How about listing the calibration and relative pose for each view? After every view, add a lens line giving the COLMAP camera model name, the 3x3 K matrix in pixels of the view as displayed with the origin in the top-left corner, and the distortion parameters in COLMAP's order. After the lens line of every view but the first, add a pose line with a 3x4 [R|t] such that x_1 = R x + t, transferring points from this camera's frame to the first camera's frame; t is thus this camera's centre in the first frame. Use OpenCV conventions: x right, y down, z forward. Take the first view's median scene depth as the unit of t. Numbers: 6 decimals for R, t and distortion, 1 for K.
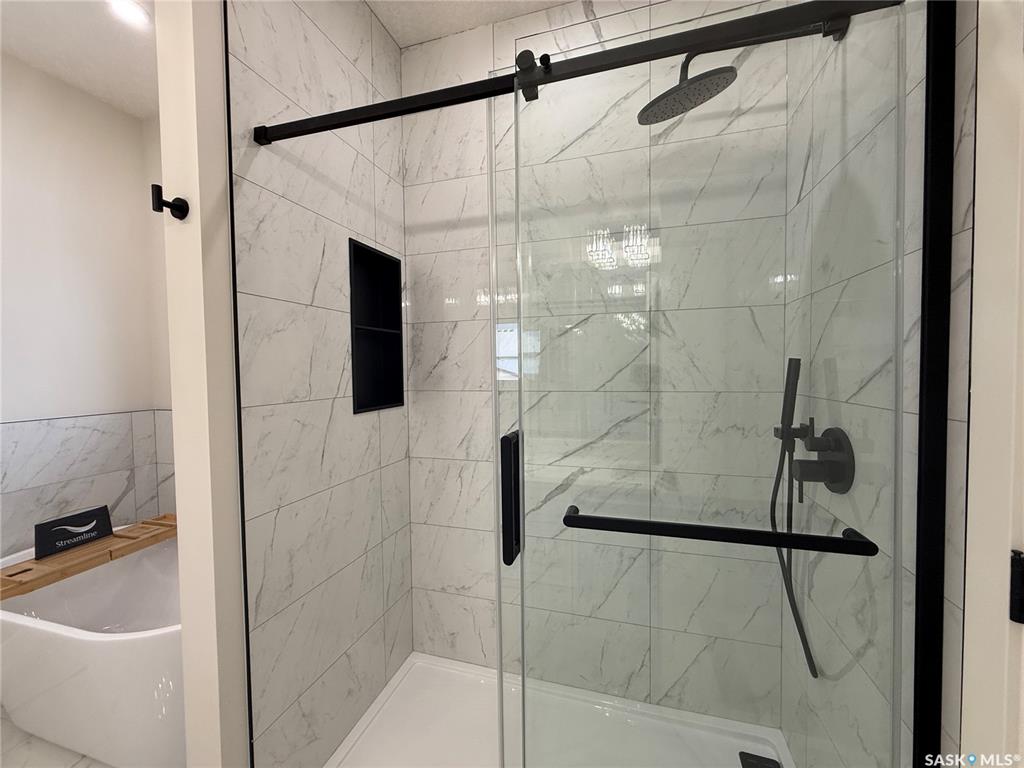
lens RADIAL K [[406.9, 0, 506.8], [0, 406.9, 382.9], [0, 0, 1]] dist [-0.001042, 0.000060]
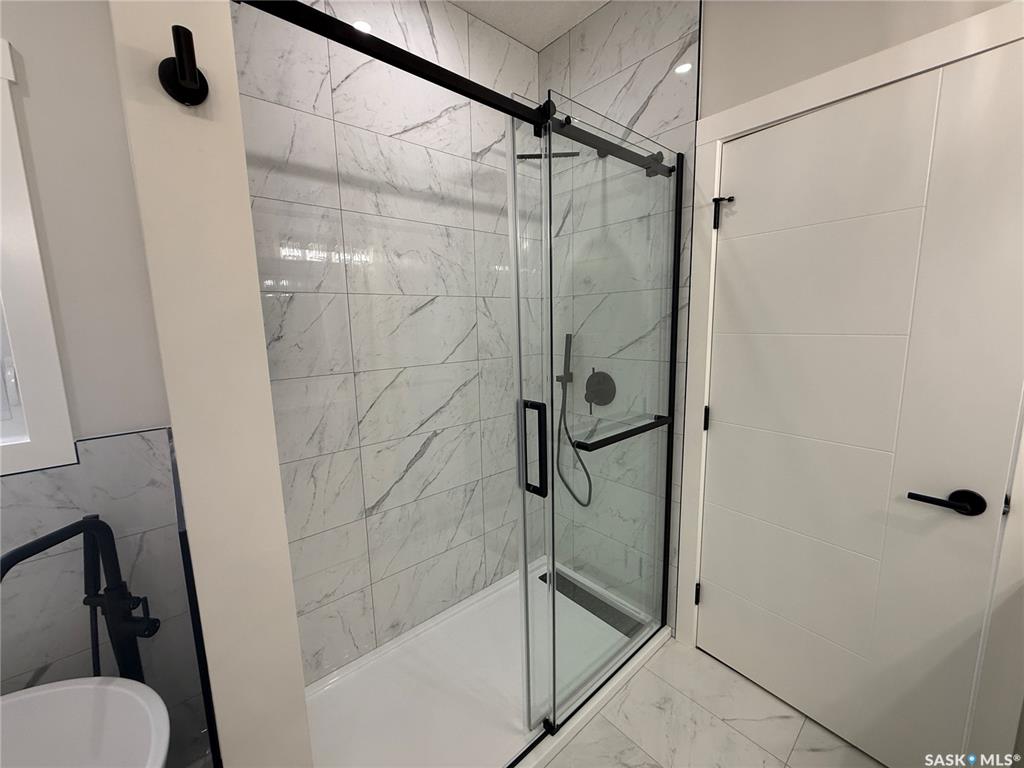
lens RADIAL K [[406.9, 0, 503.3], [0, 406.9, 383.0], [0, 0, 1]] dist [-0.001042, 0.000060]
pose [[0.532326, -0.127186, 0.836930, -0.656682], [0.047415, 0.991577, 0.120529, -0.055211], [-0.845210, -0.024478, 0.533873, 0.229924]]
